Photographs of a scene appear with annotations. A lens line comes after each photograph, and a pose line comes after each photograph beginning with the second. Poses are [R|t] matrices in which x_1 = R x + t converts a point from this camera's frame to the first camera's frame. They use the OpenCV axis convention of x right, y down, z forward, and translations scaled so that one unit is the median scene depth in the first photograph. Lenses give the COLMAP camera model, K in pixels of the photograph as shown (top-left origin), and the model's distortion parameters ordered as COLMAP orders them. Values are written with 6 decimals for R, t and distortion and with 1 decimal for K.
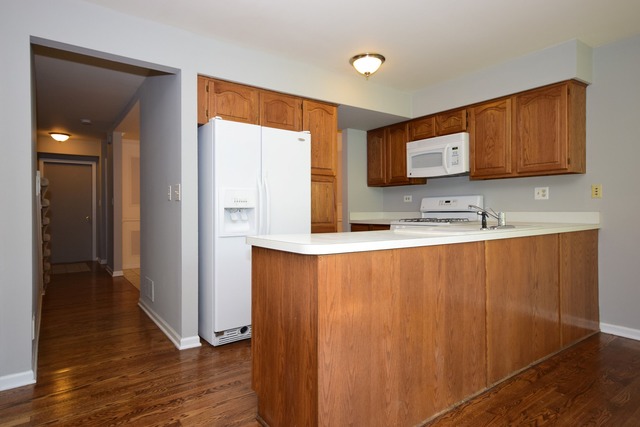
lens RADIAL K [[361.7, 0, 322.4], [0, 361.7, 210.5], [0, 0, 1]] dist [0.014207, 0.002382]
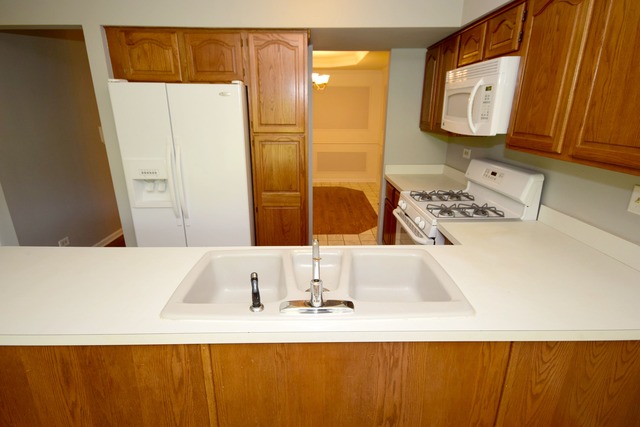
lens RADIAL K [[322.0, 0, 317.7], [0, 322.0, 207.8], [0, 0, 1]] dist [0.020818, -0.000641]
pose [[0.816765, 0.175493, -0.549633, 0.511813], [-0.008368, 0.956123, 0.292847, -0.157544], [0.576910, -0.234588, 0.782396, 0.475432]]
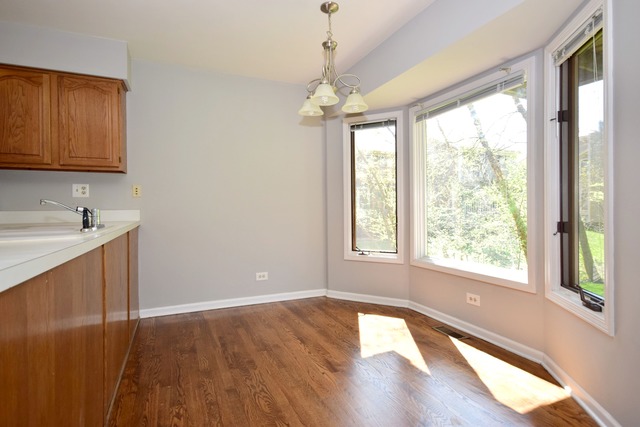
lens RADIAL K [[333.4, 0, 316.6], [0, 333.4, 210.5], [0, 0, 1]] dist [0.000536, -0.000153]
pose [[0.217261, -0.004803, 0.976102, -0.098629], [0.009056, 0.999955, 0.002904, 0.006905], [-0.976072, 0.008208, 0.217295, 0.237796]]
